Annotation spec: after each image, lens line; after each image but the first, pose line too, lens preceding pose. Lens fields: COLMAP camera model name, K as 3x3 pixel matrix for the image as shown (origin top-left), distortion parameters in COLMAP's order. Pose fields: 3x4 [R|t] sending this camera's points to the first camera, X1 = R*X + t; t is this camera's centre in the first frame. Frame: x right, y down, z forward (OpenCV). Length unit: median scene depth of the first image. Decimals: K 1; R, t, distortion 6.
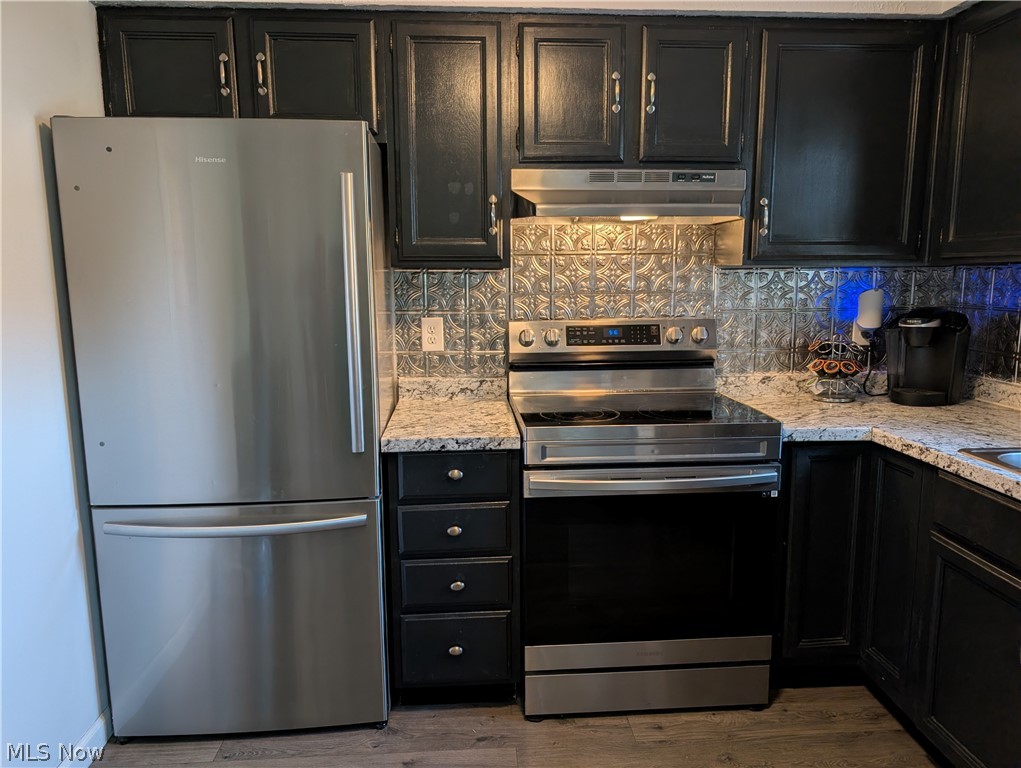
lens RADIAL K [[733.0, 0, 510.5], [0, 733.0, 388.5], [0, 0, 1]] dist [0.022378, -0.019049]
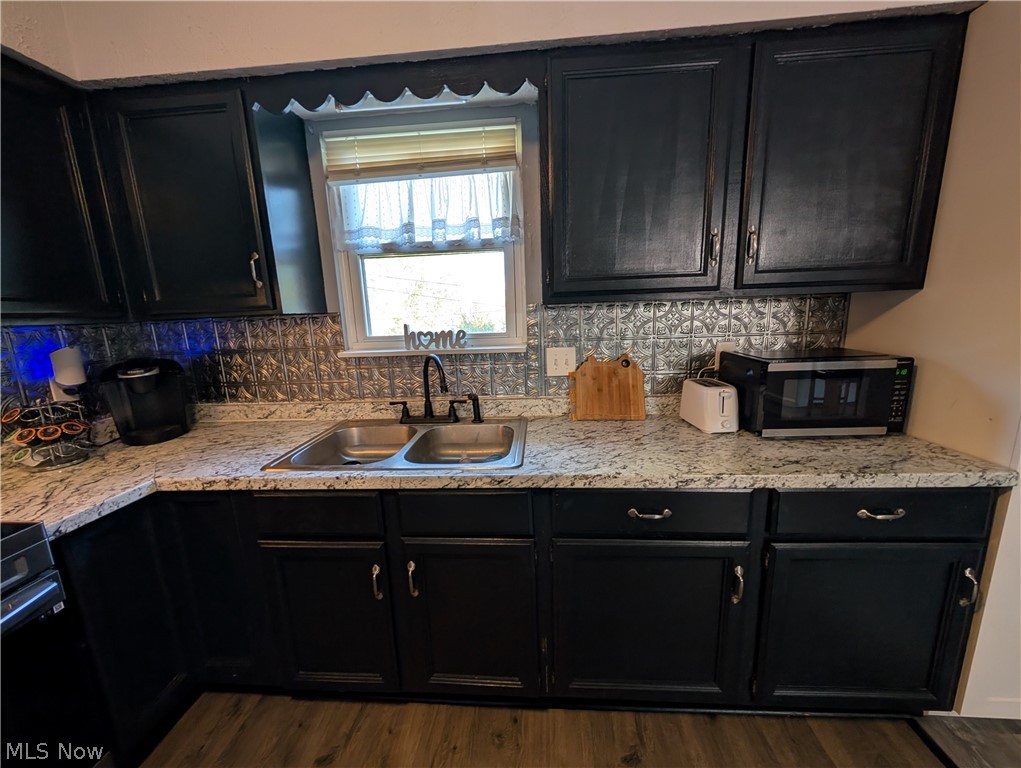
lens RADIAL K [[385.6, 0, 515.4], [0, 385.6, 382.6], [0, 0, 1]] dist [-0.000114, 0.000396]
pose [[0.124301, -0.183509, 0.975127, 0.048862], [0.188467, 0.969225, 0.158374, -0.063811], [-0.974181, 0.164094, 0.155061, 0.375910]]
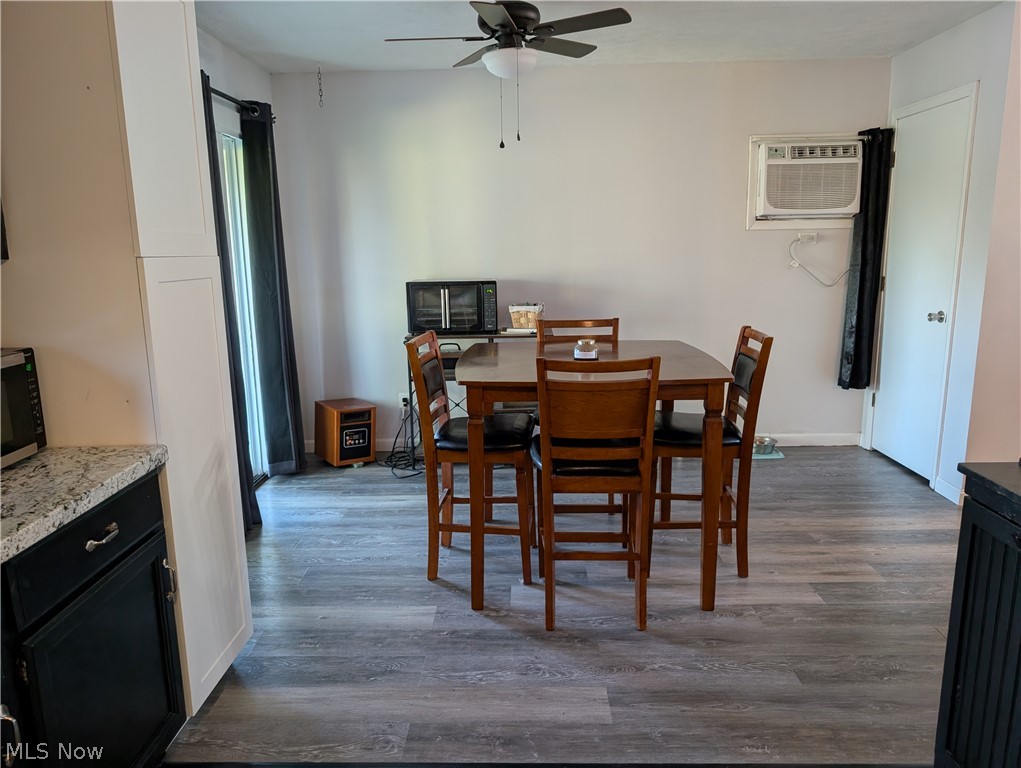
lens RADIAL K [[733.0, 0, 509.6], [0, 733.0, 387.4], [0, 0, 1]] dist [0.022378, -0.019049]
pose [[-0.997343, 0.009367, 0.072241, 0.081192], [0.033461, 0.939799, 0.340086, -0.118340], [-0.064706, 0.341600, -0.937615, 0.632303]]
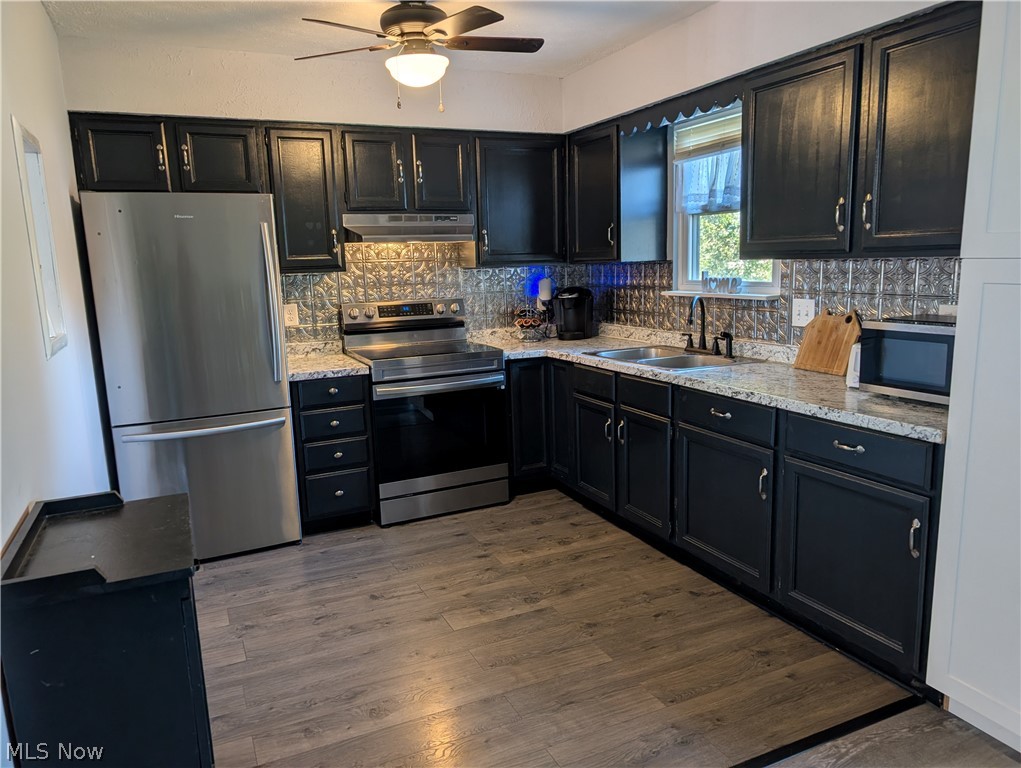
lens RADIAL K [[733.0, 0, 520.7], [0, 733.0, 392.4], [0, 0, 1]] dist [0.022378, -0.019049]
pose [[0.927113, -0.088497, 0.364184, -0.273455], [0.082372, 0.996076, 0.032350, 0.091952], [-0.365618, 0.000006, 0.930765, -0.736966]]
